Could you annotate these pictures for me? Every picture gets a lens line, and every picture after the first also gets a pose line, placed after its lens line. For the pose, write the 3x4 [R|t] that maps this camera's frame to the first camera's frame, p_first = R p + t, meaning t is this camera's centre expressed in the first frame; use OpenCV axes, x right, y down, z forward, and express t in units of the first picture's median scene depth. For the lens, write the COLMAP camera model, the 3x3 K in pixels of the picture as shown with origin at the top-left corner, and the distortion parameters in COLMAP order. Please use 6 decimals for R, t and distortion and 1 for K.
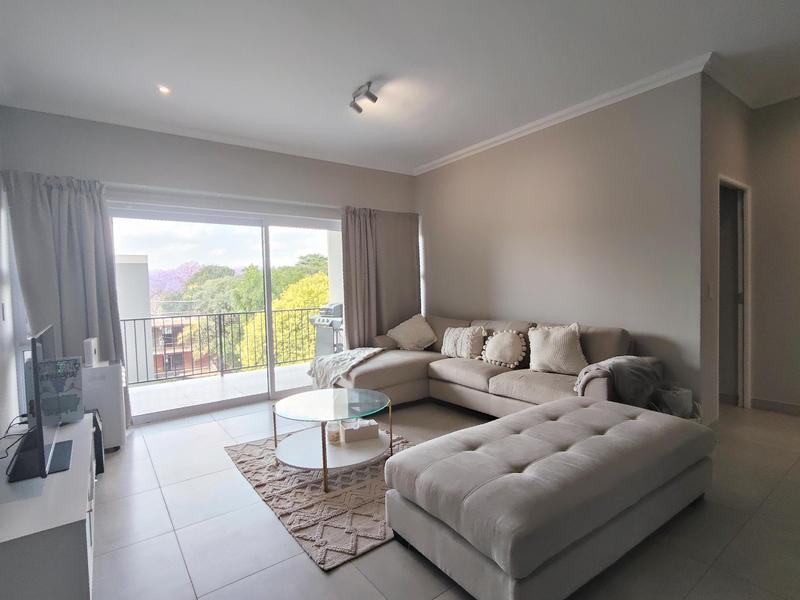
lens RADIAL K [[387.3, 0, 400.0], [0, 387.3, 300.0], [0, 0, 1]] dist [-0.001158, 0.000005]
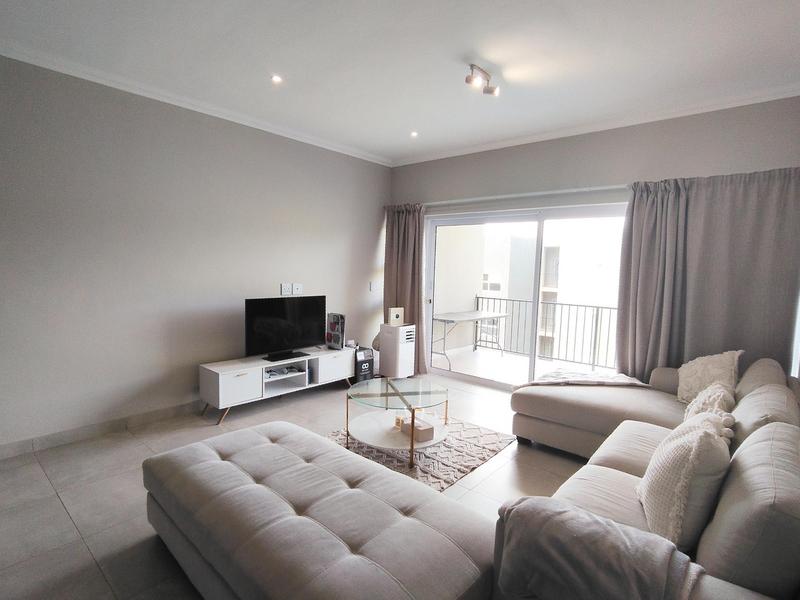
lens RADIAL K [[387.3, 0, 400.0], [0, 387.3, 300.0], [0, 0, 1]] dist [-0.001158, 0.000005]
pose [[0.296880, 0.112526, -0.948262, 0.456905], [-0.074148, 0.992751, 0.094592, -0.053972], [0.952032, 0.042229, 0.303071, 0.350360]]
